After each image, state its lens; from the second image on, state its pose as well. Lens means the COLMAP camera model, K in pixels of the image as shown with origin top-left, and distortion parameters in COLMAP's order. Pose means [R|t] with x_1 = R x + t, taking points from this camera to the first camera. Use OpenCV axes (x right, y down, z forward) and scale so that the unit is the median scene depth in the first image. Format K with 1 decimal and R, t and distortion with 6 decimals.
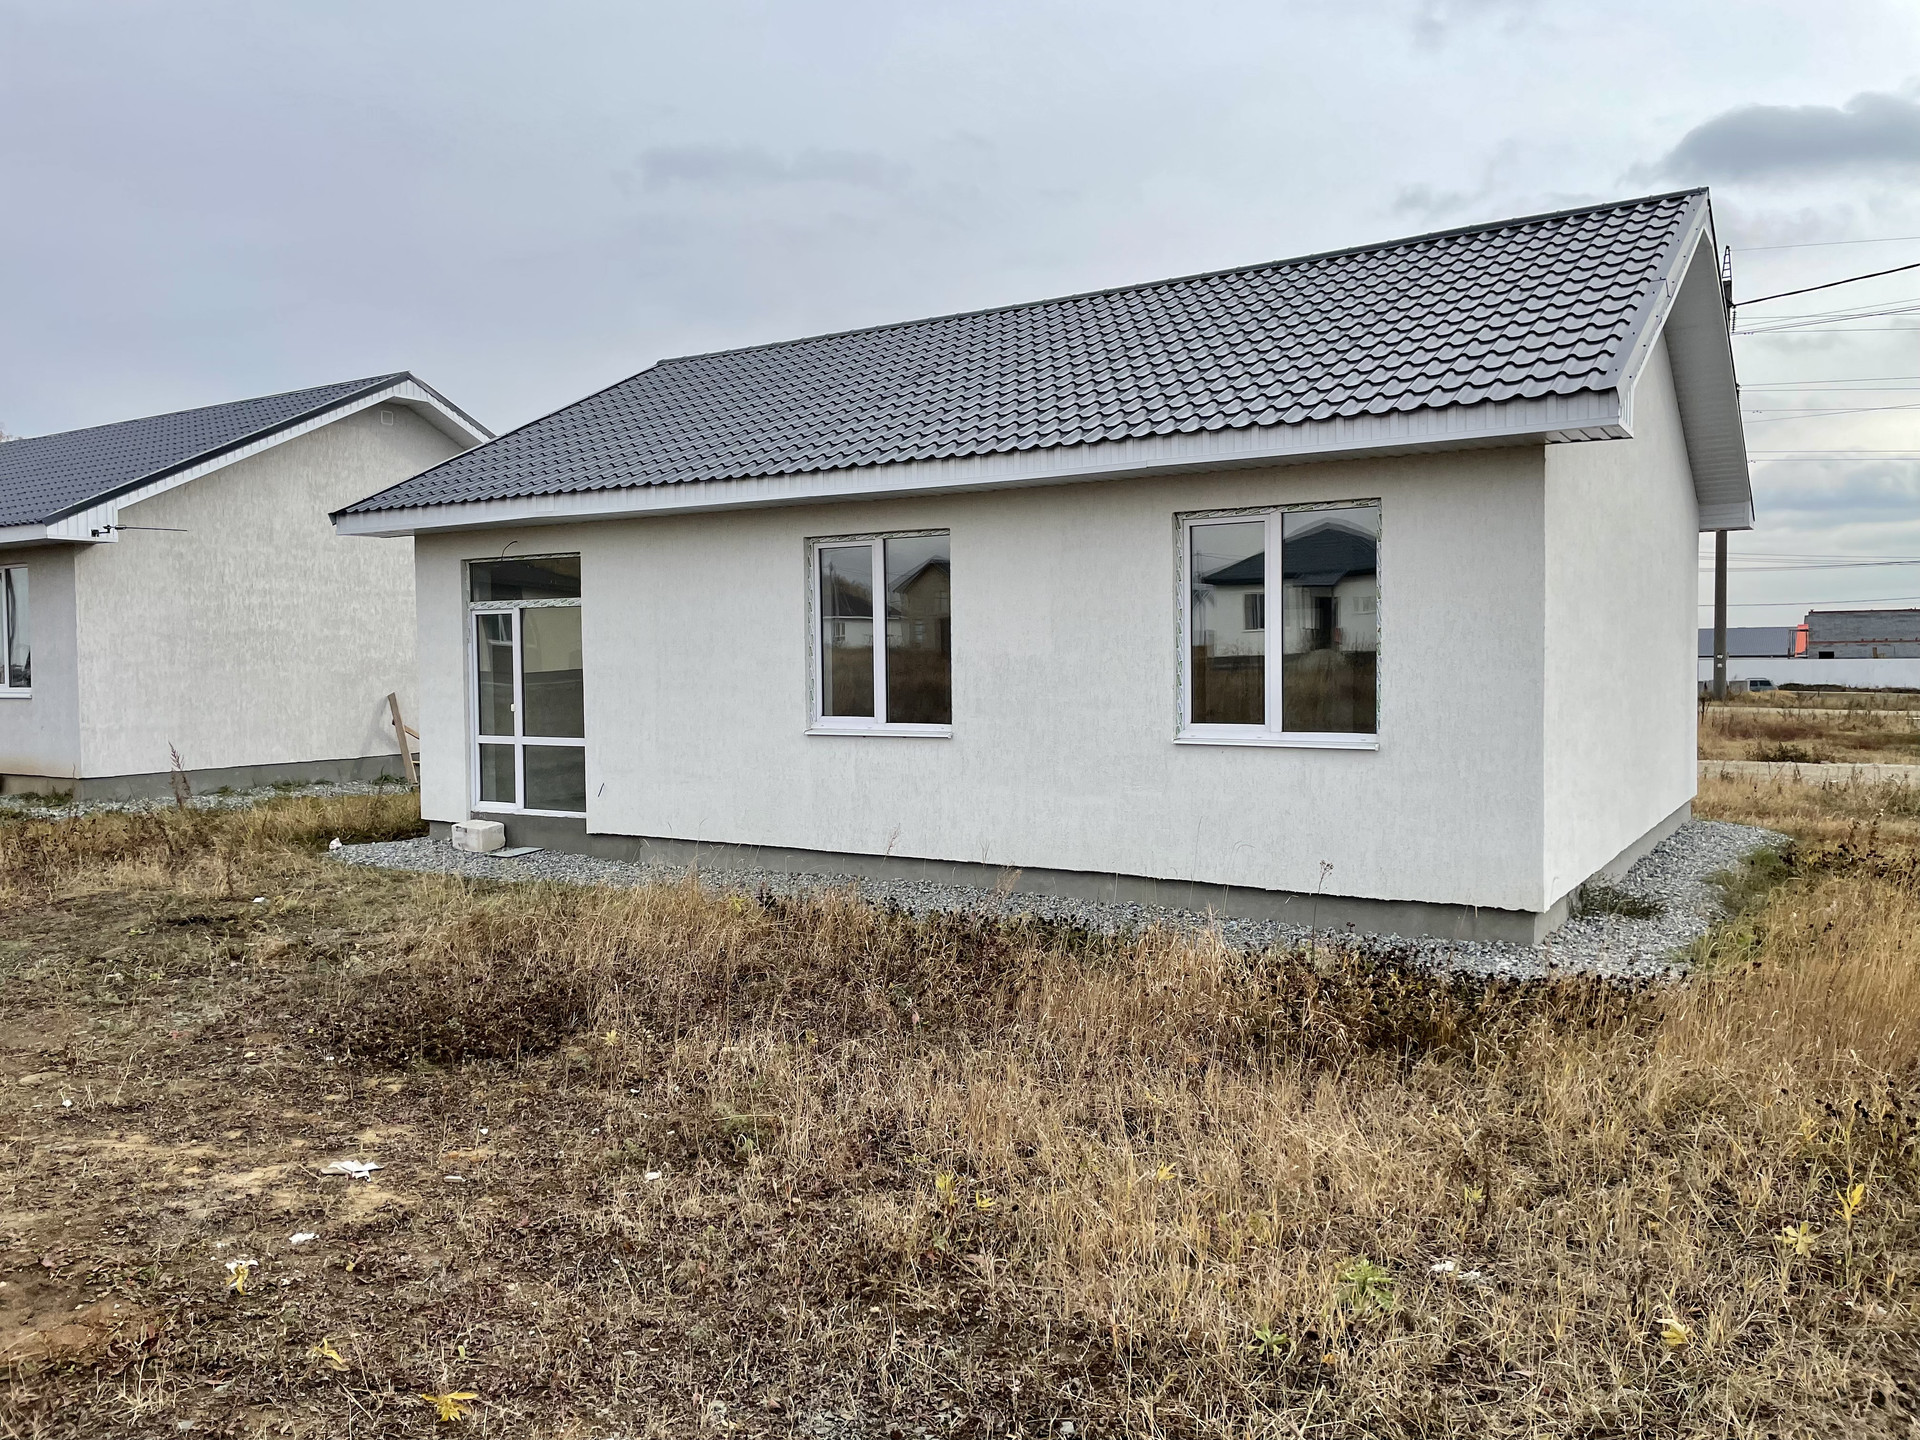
lens RADIAL K [[1468.4, 0, 960.0], [0, 1468.4, 720.0], [0, 0, 1]] dist [0.081446, 0.001724]
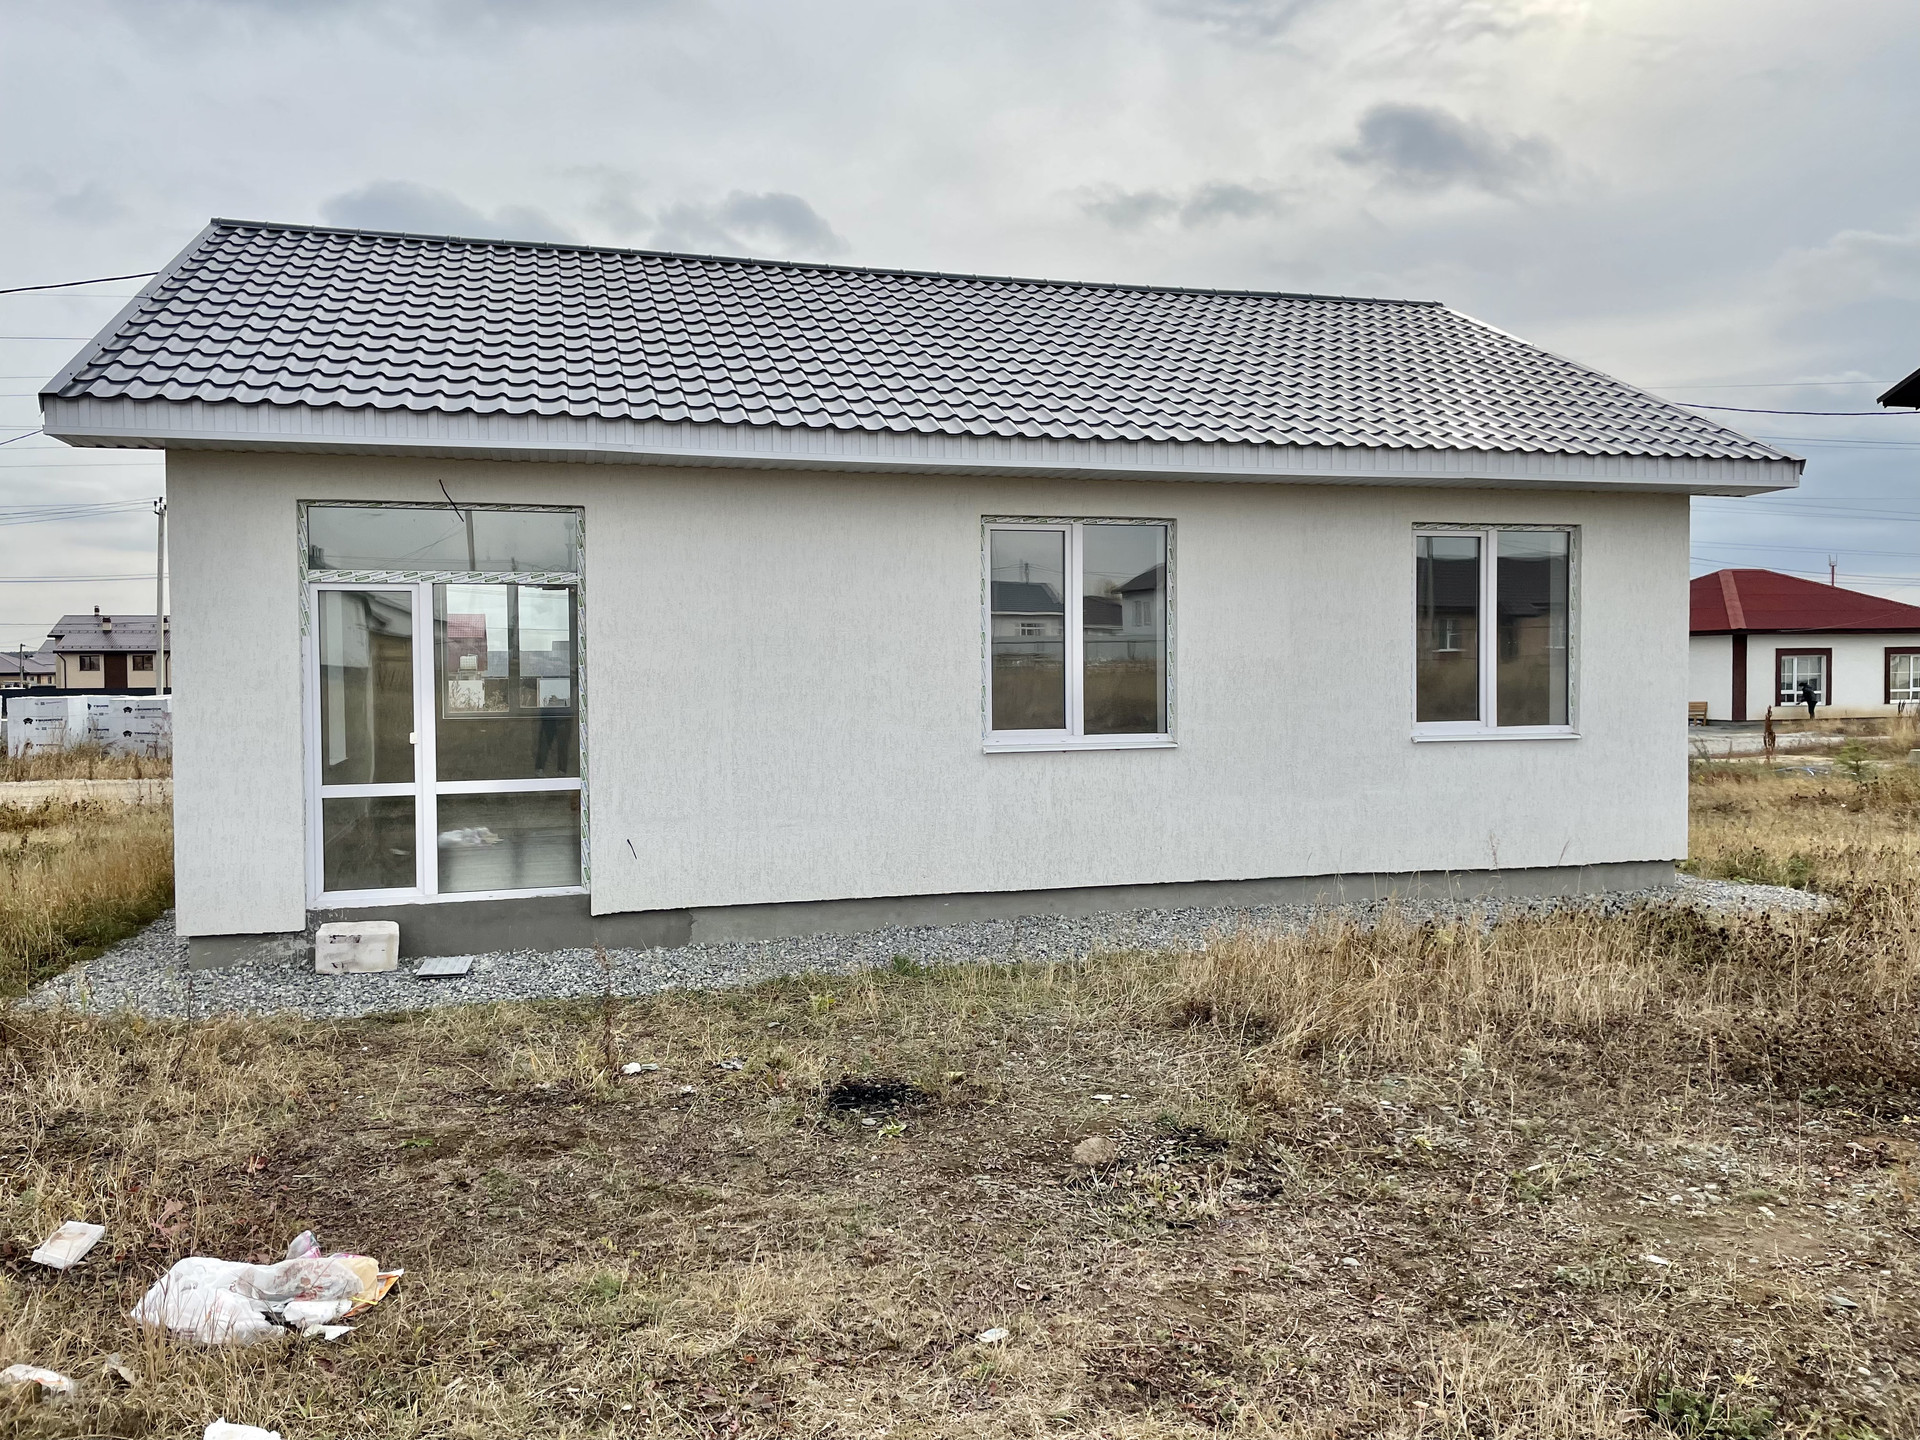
lens RADIAL K [[1443.5, 0, 960.0], [0, 1443.5, 720.0], [0, 0, 1]] dist [0.046879, -0.000918]
pose [[0.660930, -0.026532, 0.749979, -0.732600], [0.032952, 0.999437, 0.006318, -0.014498], [-0.749724, 0.020537, 0.661432, 0.484016]]
